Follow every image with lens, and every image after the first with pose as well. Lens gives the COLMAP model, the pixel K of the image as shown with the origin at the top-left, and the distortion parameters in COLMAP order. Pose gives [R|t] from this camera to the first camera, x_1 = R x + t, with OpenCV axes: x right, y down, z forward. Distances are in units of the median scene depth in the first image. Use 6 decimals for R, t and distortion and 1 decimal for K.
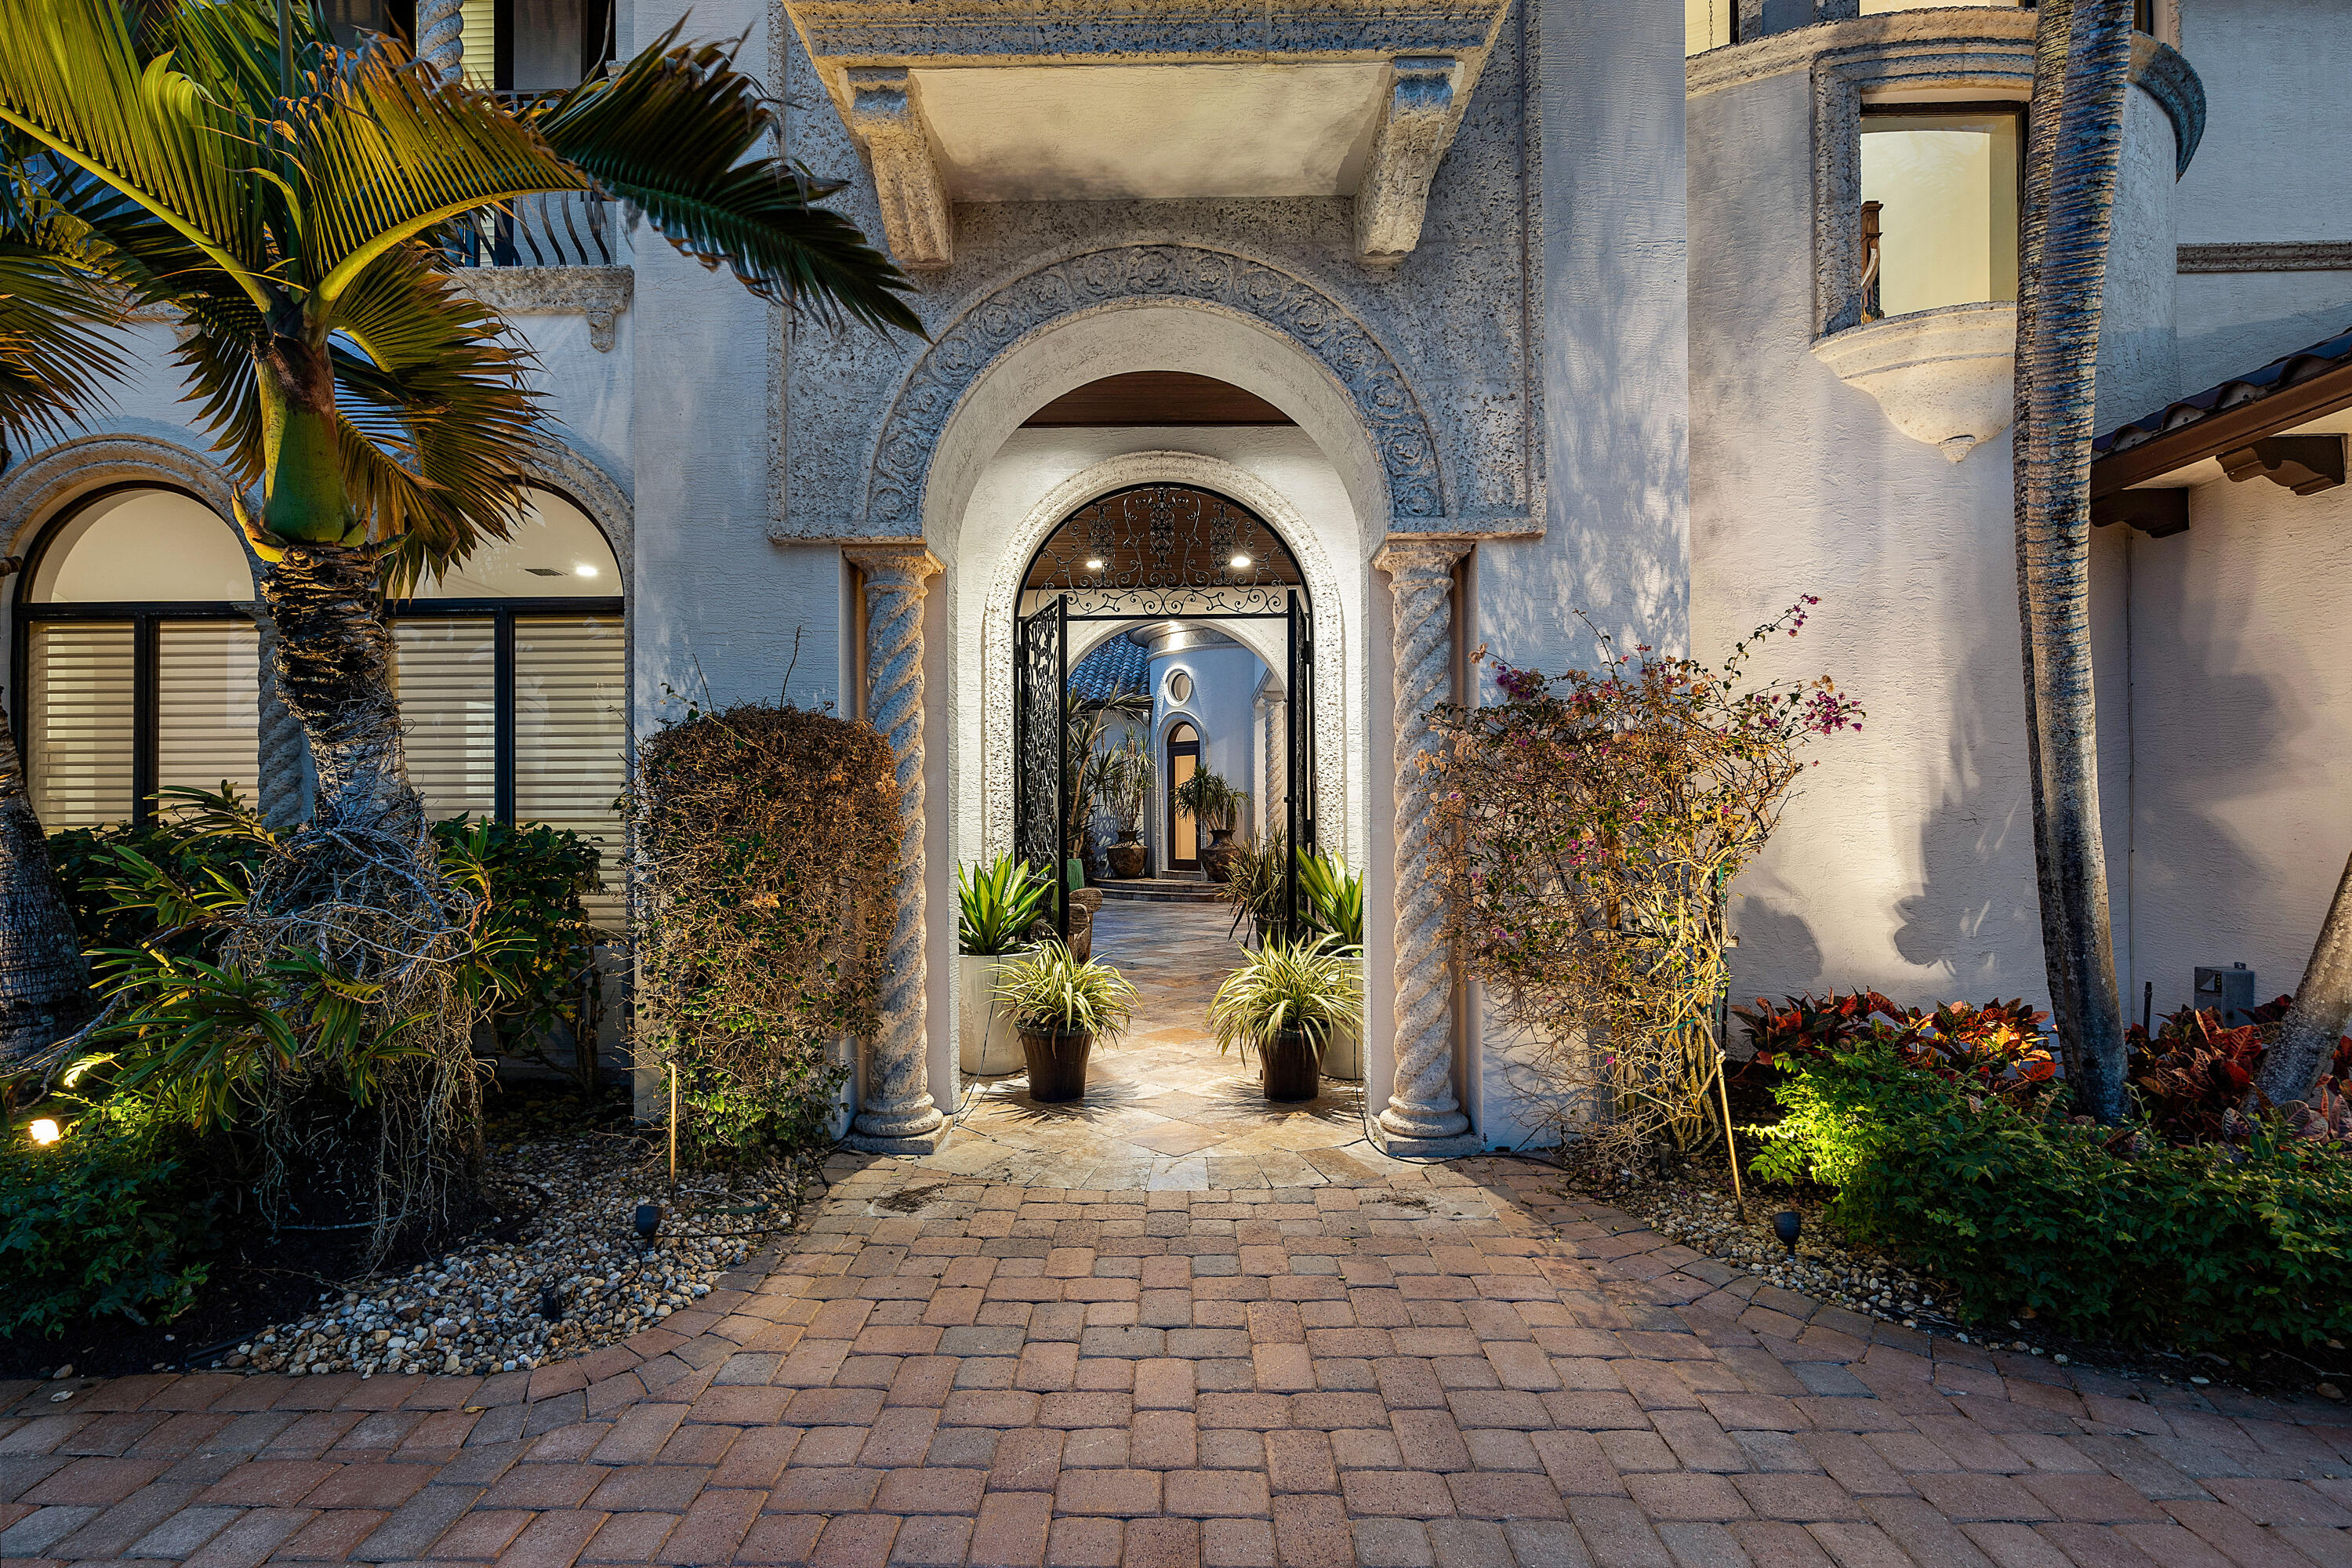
lens RADIAL K [[1020.8, 0, 1122.8], [0, 1020.8, 785.5], [0, 0, 1]] dist [0.000557, 0.000237]
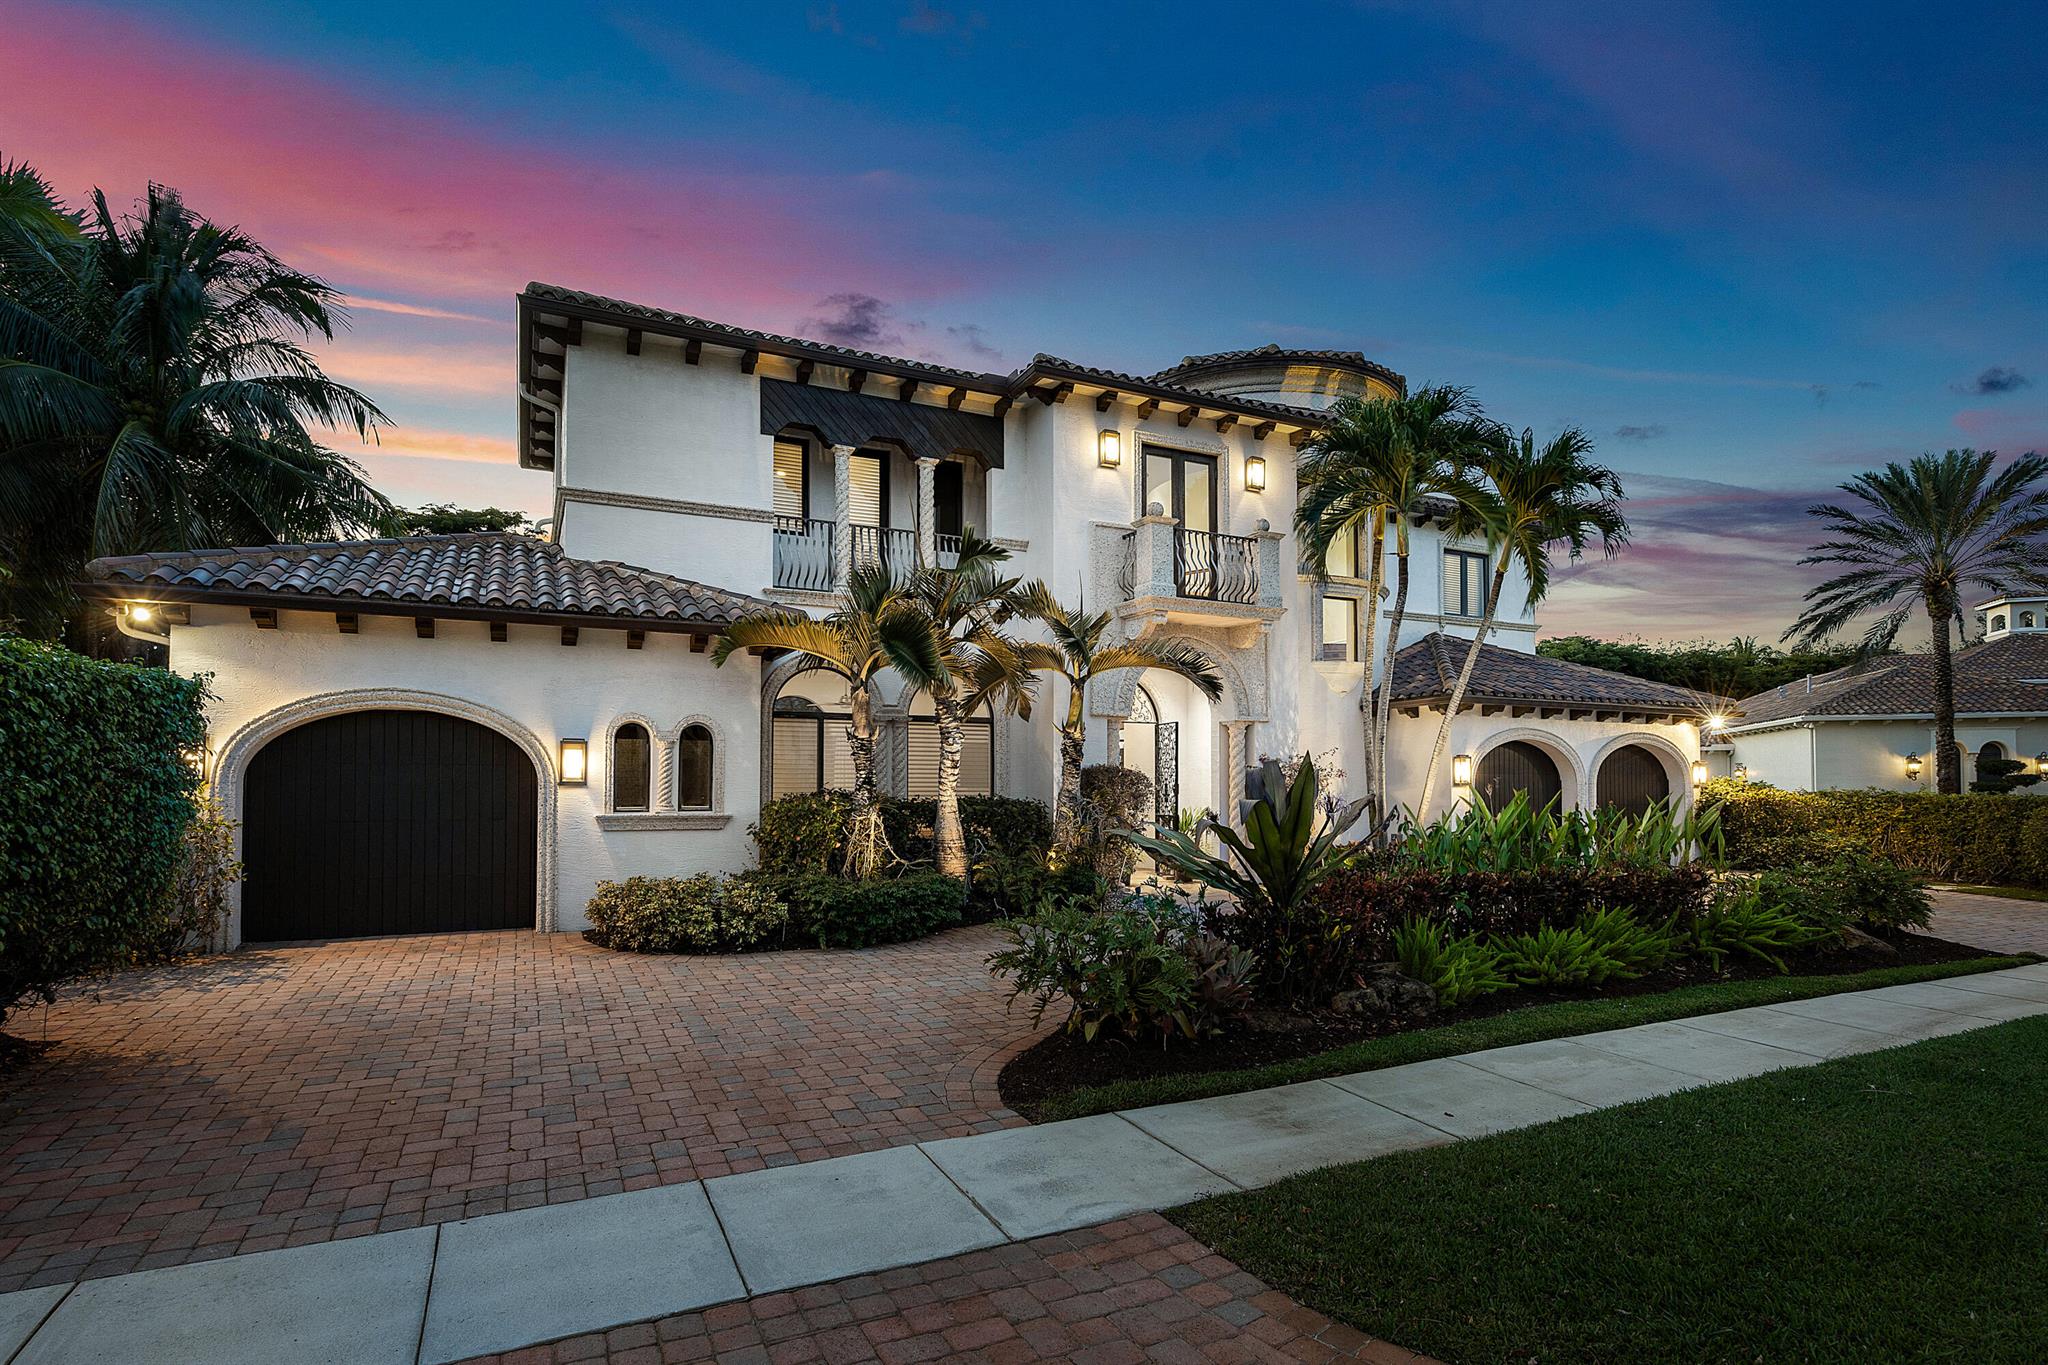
lens RADIAL K [[1010.3, 0, 1024.0], [0, 1010.3, 682.5], [0, 0, 1]] dist [0.000040, 0.000066]
pose [[0.883966, 0.053527, 0.464477, -2.116018], [-0.019691, 0.996806, -0.077399, -0.079714], [-0.467136, 0.059272, 0.882196, -1.867782]]
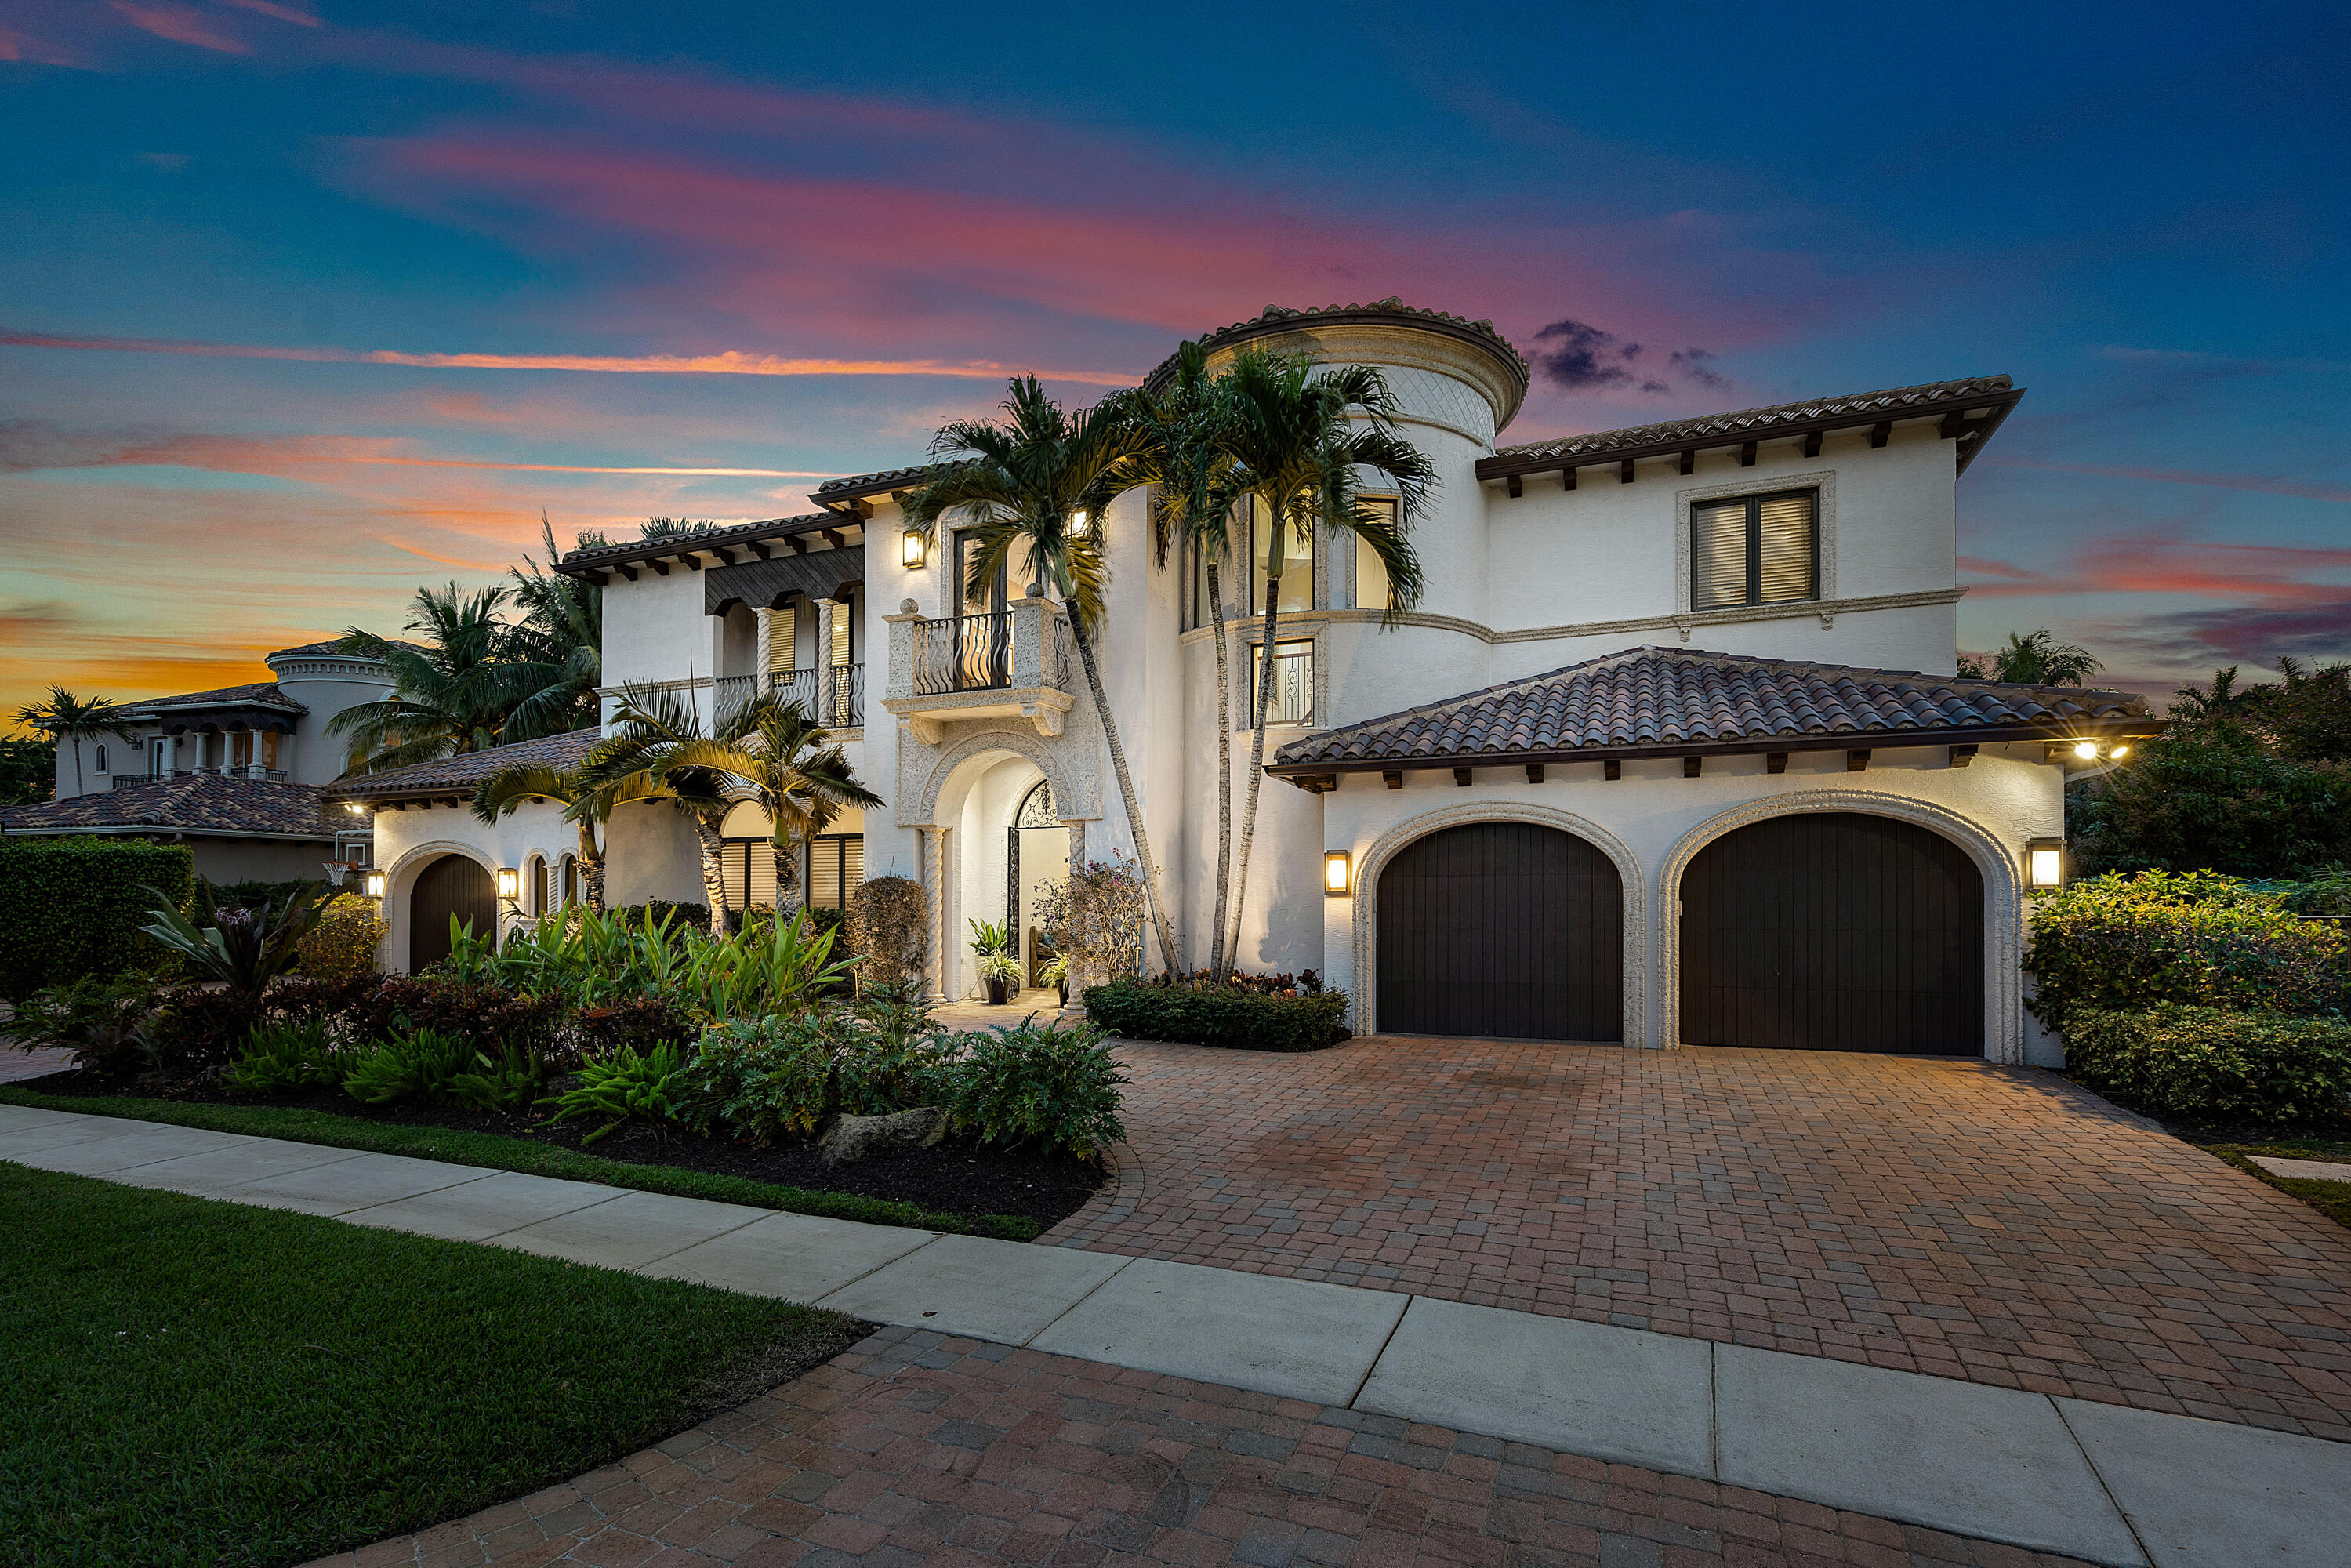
lens RADIAL K [[1103.2, 0, 1196.2], [0, 1103.2, 829.1], [0, 0, 1]] dist [-0.003750, -0.000133]
pose [[0.937035, -0.020129, -0.348656, 1.848846], [0.010336, 0.999499, -0.029924, -0.107370], [0.349083, 0.024436, 0.936773, -2.064265]]
